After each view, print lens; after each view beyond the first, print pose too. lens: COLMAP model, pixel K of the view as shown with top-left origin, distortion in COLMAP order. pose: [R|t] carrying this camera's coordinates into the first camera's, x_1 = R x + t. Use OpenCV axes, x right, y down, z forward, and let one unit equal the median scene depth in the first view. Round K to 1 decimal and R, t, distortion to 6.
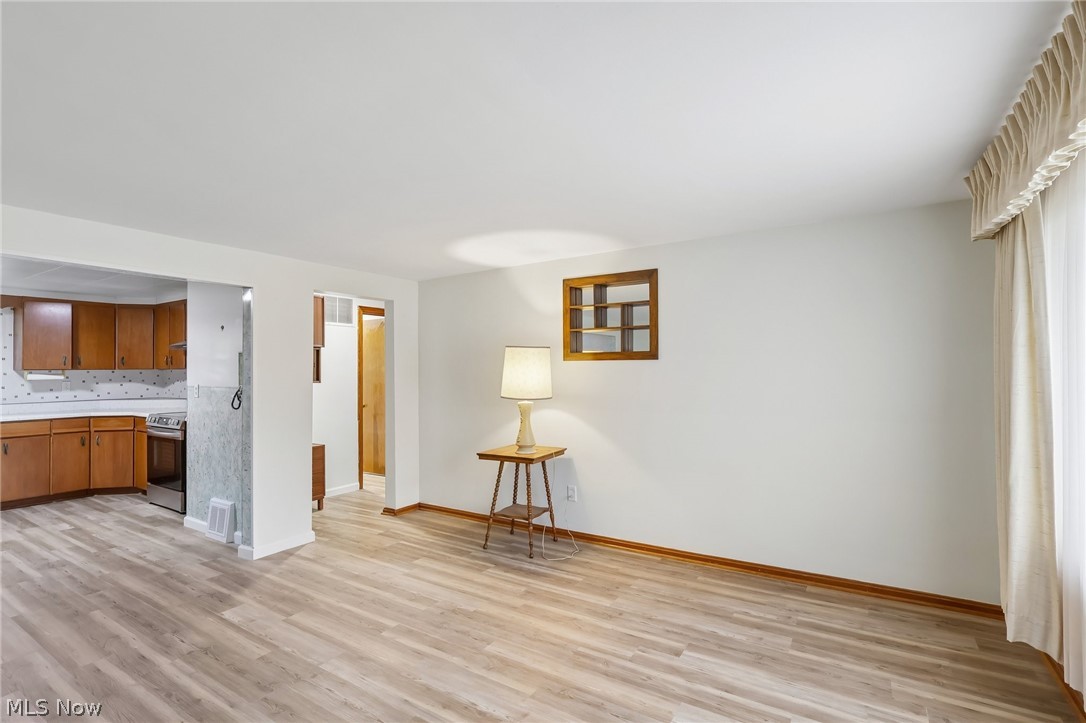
lens RADIAL K [[507.0, 0, 540.1], [0, 507.0, 359.1], [0, 0, 1]] dist [-0.000516, 0.001752]
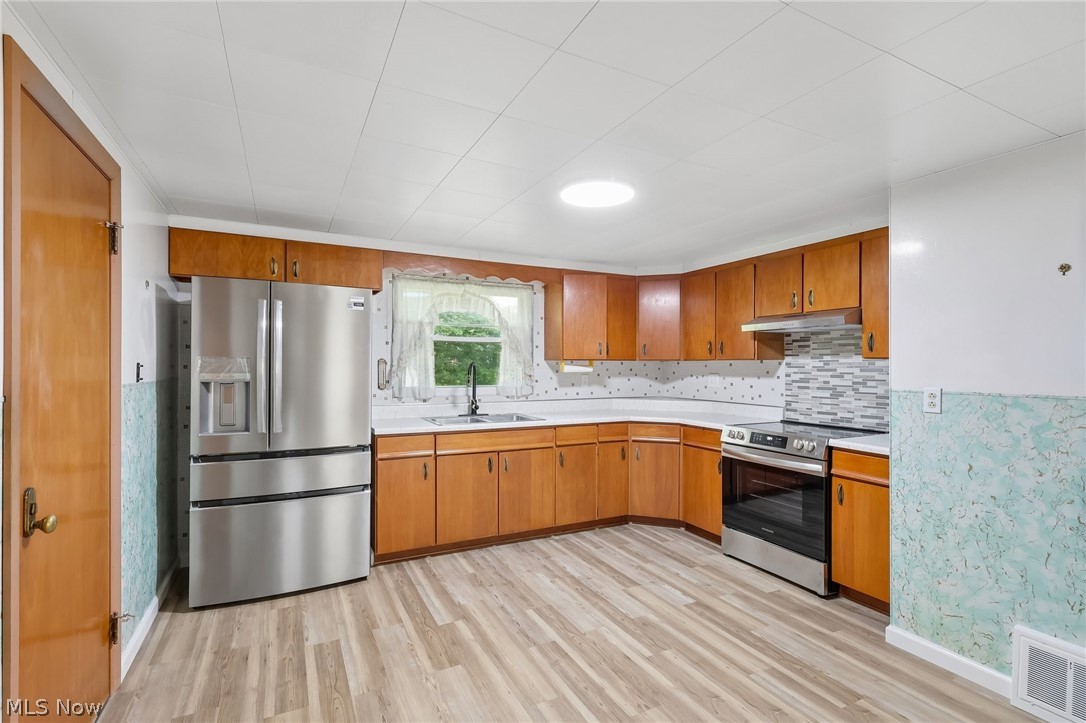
lens RADIAL K [[507.0, 0, 545.0], [0, 507.0, 364.5], [0, 0, 1]] dist [-0.000516, 0.001752]
pose [[0.862574, 0.008744, -0.505856, -0.729250], [0.002272, 0.999774, 0.021155, 0.012839], [0.505926, -0.019397, 0.862358, 0.332324]]
